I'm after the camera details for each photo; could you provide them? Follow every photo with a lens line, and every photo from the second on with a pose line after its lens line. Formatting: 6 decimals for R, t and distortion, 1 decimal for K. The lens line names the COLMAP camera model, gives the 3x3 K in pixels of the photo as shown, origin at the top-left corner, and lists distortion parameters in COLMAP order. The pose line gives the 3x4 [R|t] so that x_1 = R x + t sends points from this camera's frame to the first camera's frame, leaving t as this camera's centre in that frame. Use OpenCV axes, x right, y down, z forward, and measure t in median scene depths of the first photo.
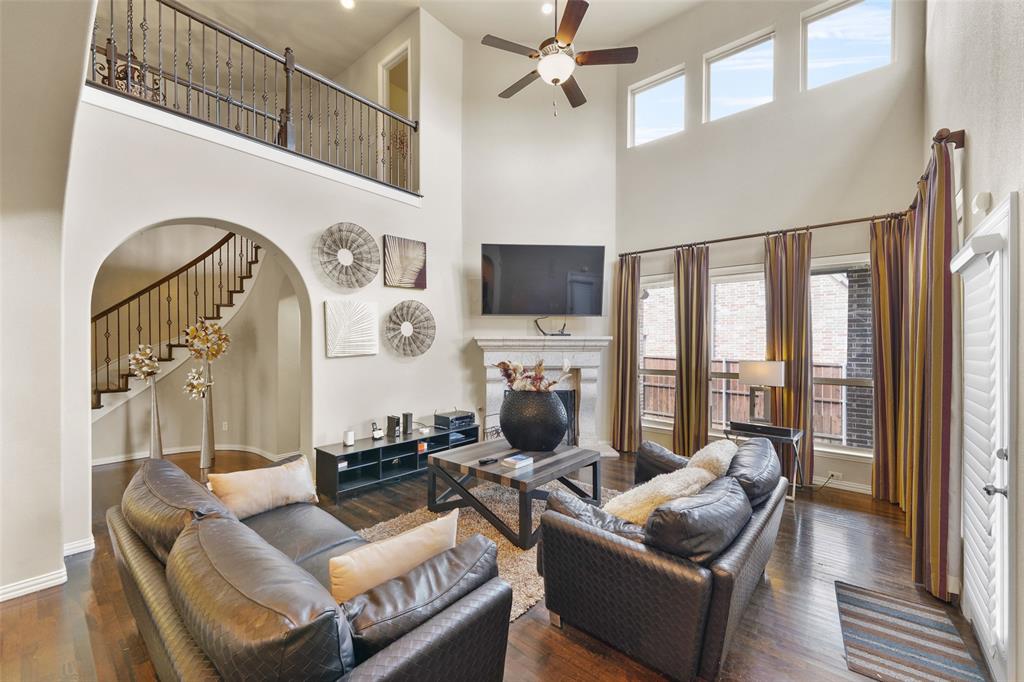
lens RADIAL K [[405.0, 0, 506.5], [0, 405.0, 343.9], [0, 0, 1]] dist [0.002743, 0.000070]
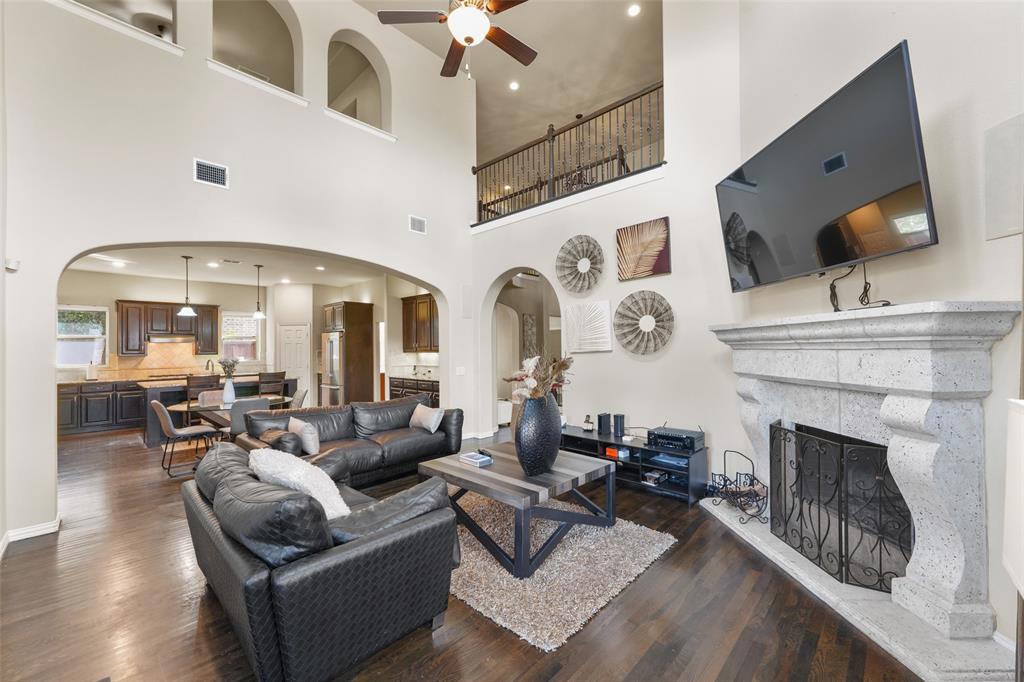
lens RADIAL K [[405.0, 0, 506.5], [0, 405.0, 343.9], [0, 0, 1]] dist [0.002743, 0.000070]
pose [[-0.050975, -0.010701, -0.998643, 0.648941], [0.009243, 0.999895, -0.011187, 0.015124], [0.998657, -0.009801, -0.050870, 0.731485]]
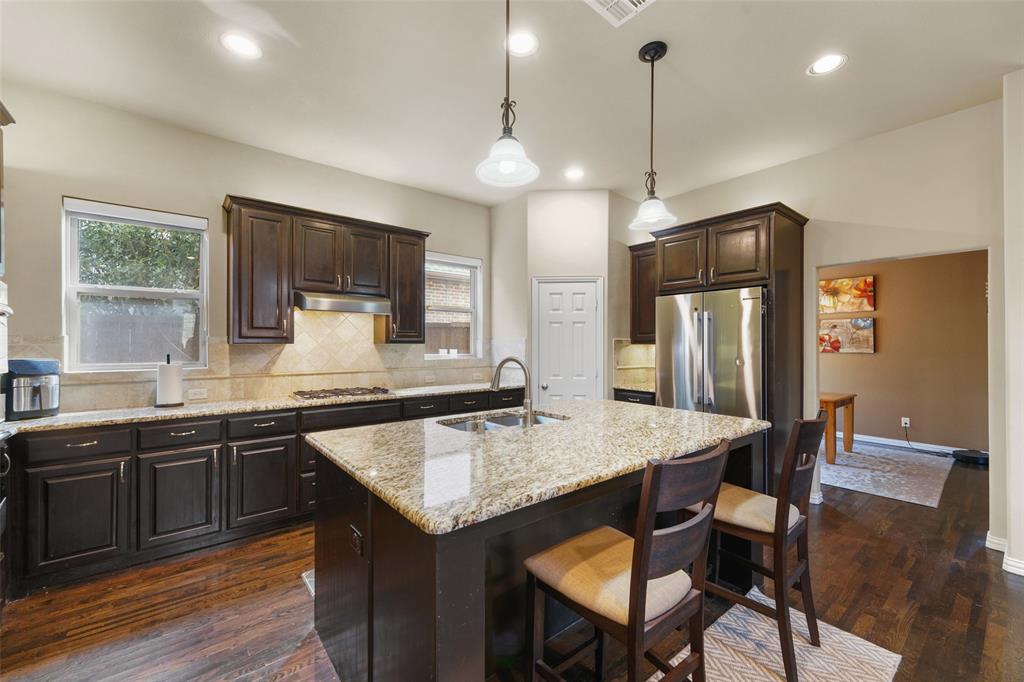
lens RADIAL K [[407.7, 0, 506.4], [0, 407.7, 341.4], [0, 0, 1]] dist [0.001687, 0.000111]
pose [[-0.178279, -0.007387, -0.983952, -0.288750], [-0.004652, 0.999967, -0.006665, 0.029847], [0.983969, 0.003389, -0.178308, -0.305023]]
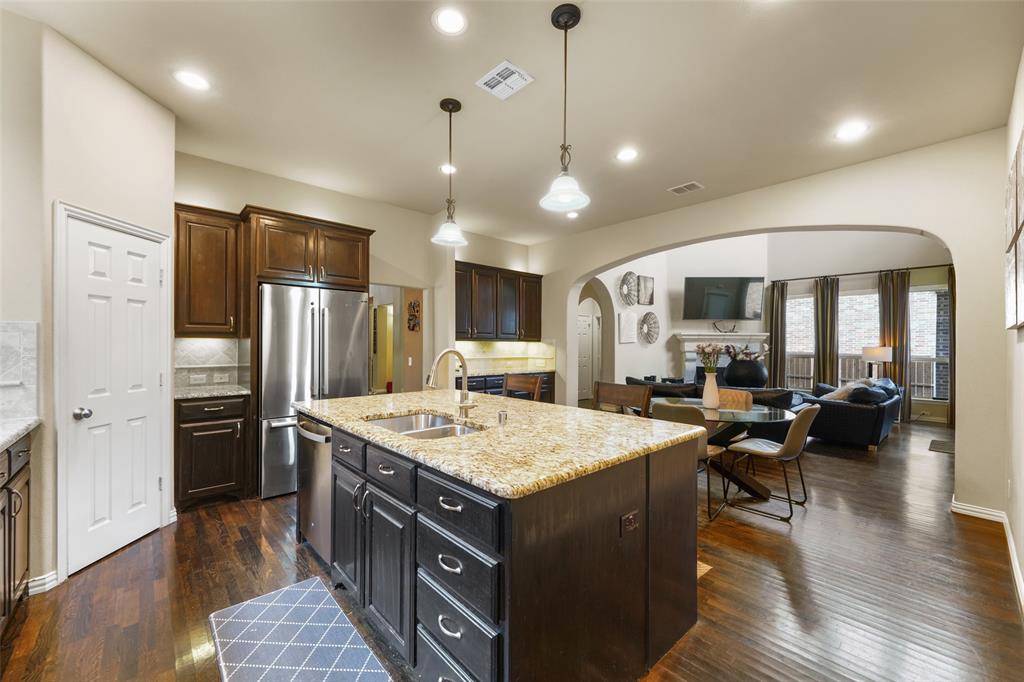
lens RADIAL K [[405.0, 0, 506.5], [0, 405.0, 343.9], [0, 0, 1]] dist [0.002743, 0.000070]
pose [[0.992086, 0.004339, -0.125489, -0.609366], [-0.004921, 0.999979, -0.004326, 0.039151], [0.125468, 0.004909, 0.992086, -0.771906]]
